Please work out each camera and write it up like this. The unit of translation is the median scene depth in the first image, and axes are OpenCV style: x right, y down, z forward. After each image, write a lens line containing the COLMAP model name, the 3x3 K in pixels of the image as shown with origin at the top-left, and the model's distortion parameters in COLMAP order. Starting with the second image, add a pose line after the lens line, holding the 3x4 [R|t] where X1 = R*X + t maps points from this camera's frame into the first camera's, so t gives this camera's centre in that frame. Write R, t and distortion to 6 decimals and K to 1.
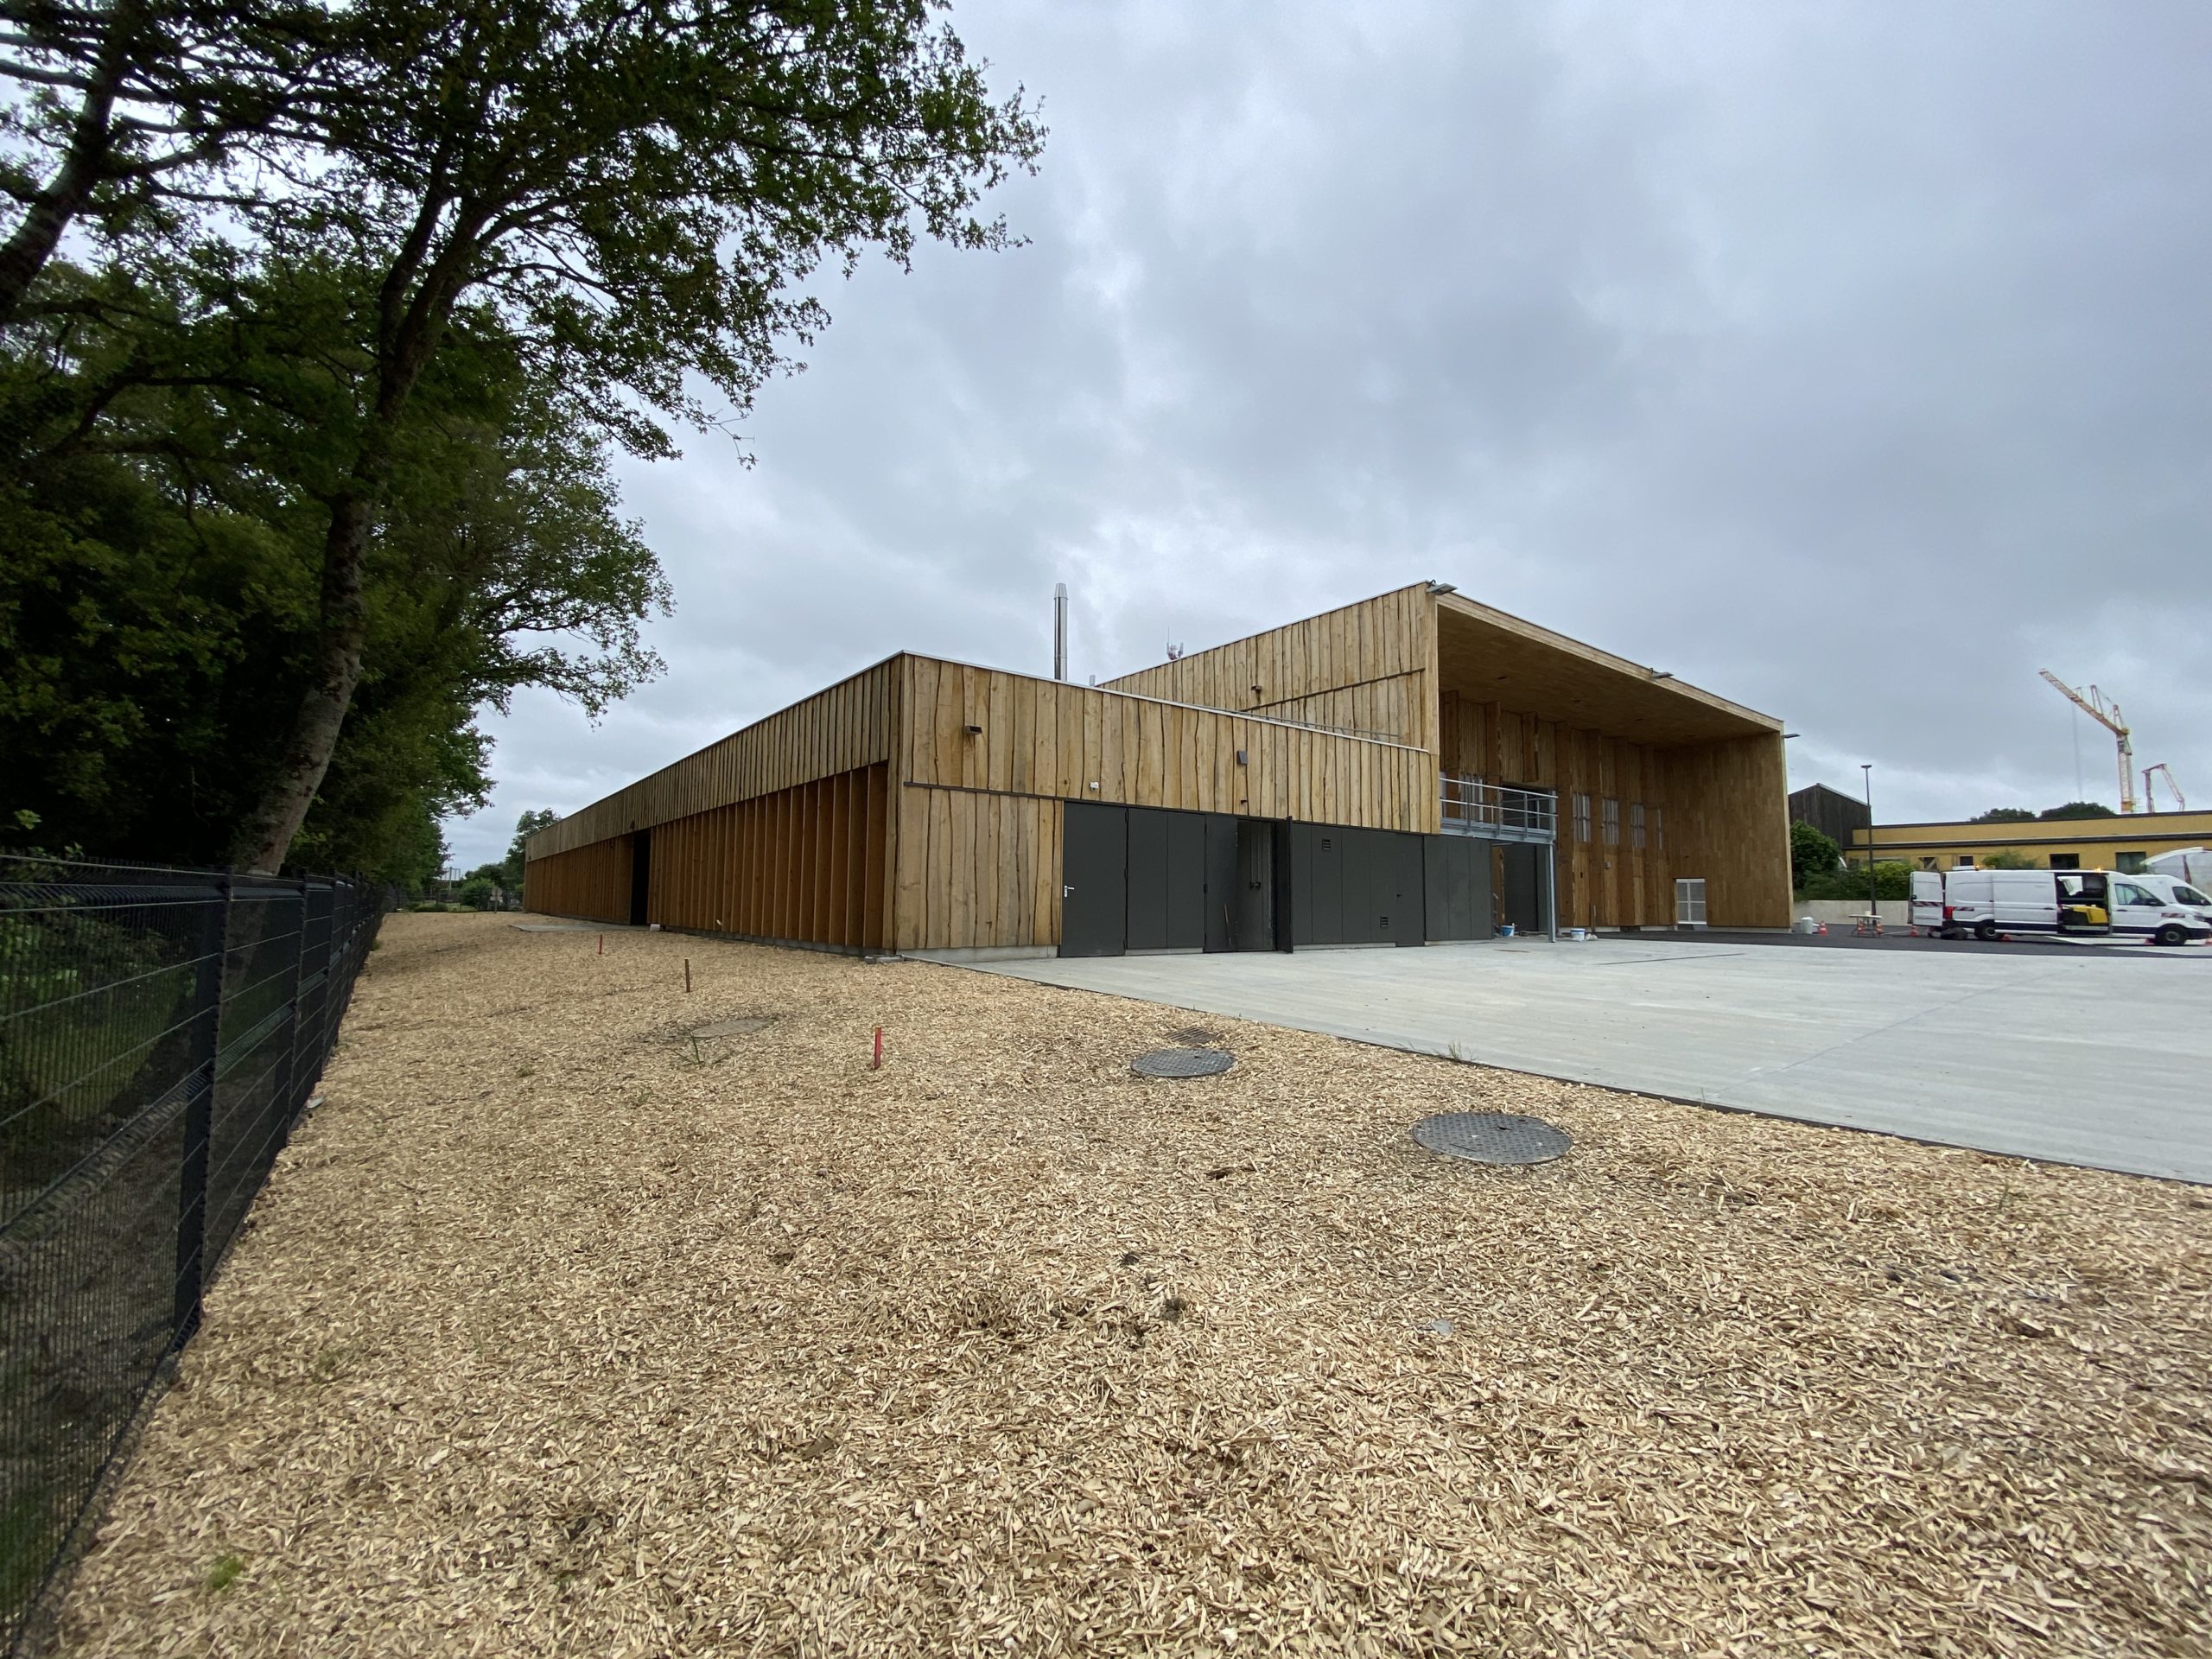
lens RADIAL K [[891.9, 0, 1106.0], [0, 891.9, 829.5], [0, 0, 1]] dist [-0.001355, -0.011176]
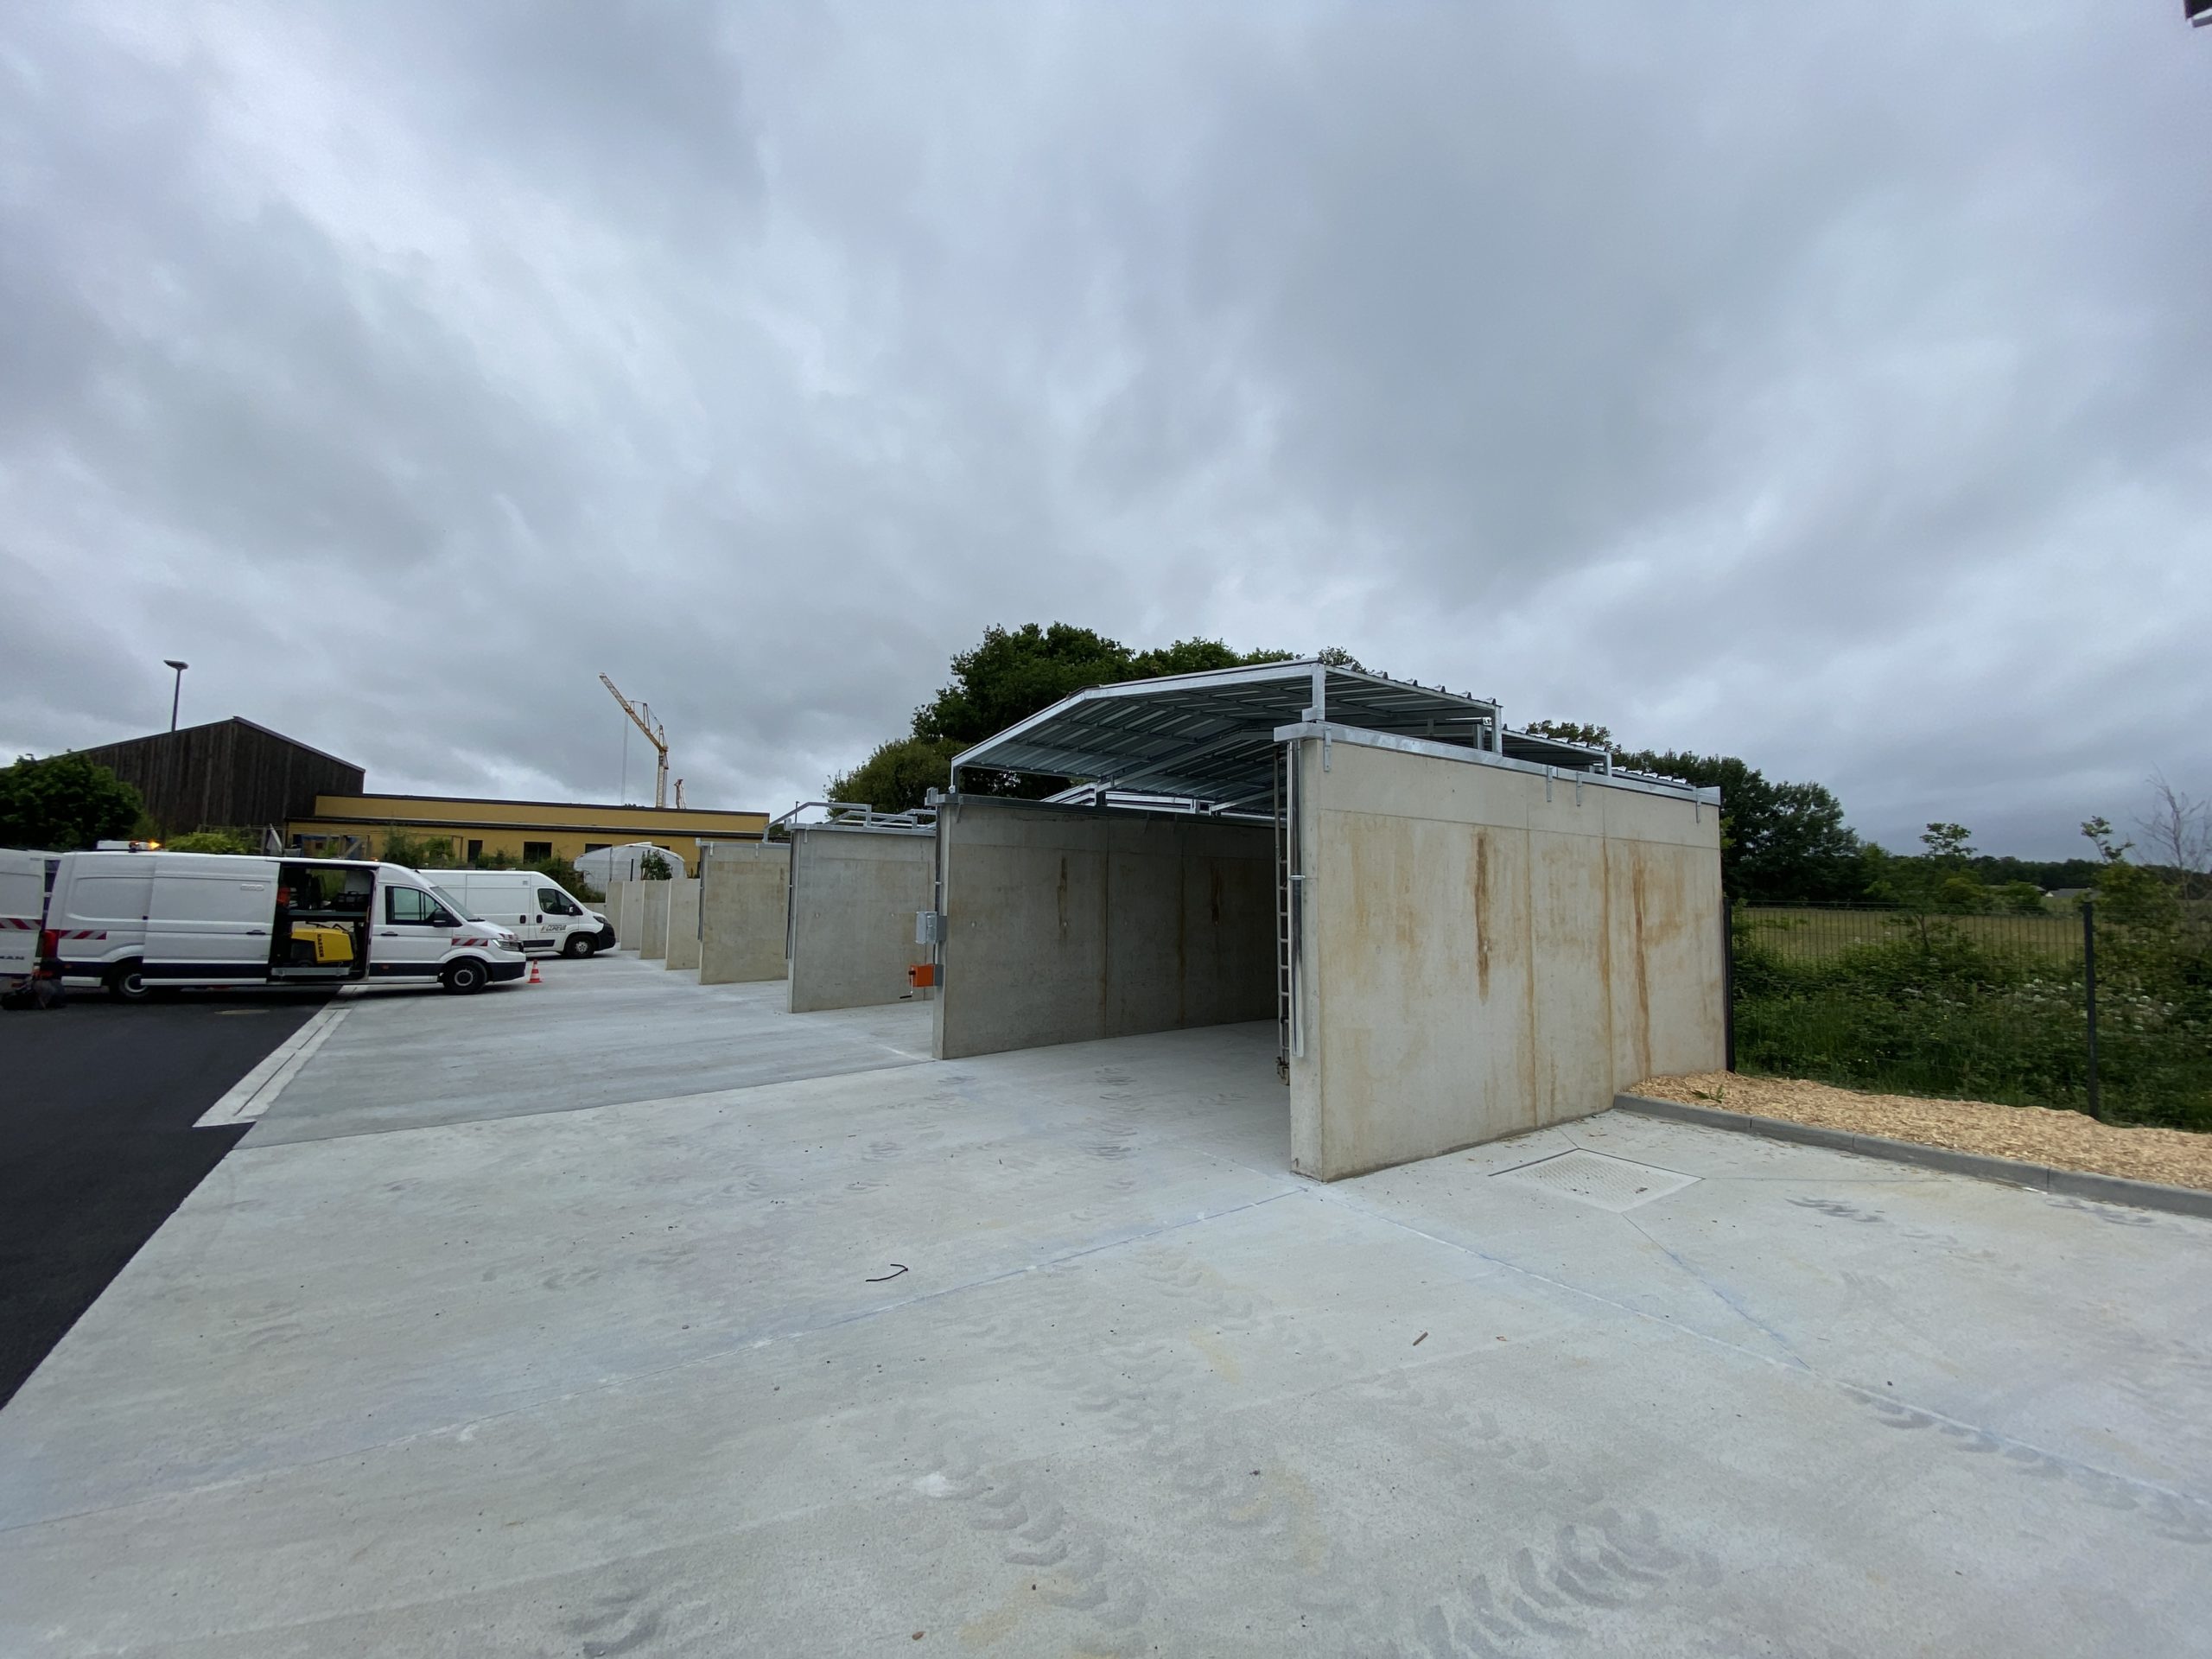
lens RADIAL K [[891.9, 0, 1106.0], [0, 891.9, 829.5], [0, 0, 1]] dist [-0.001355, -0.011176]
pose [[0.256248, 0.067939, 0.964221, 0.685206], [-0.088812, 0.994962, -0.046503, 0.010663], [-0.962523, -0.073718, 0.260990, 0.389398]]
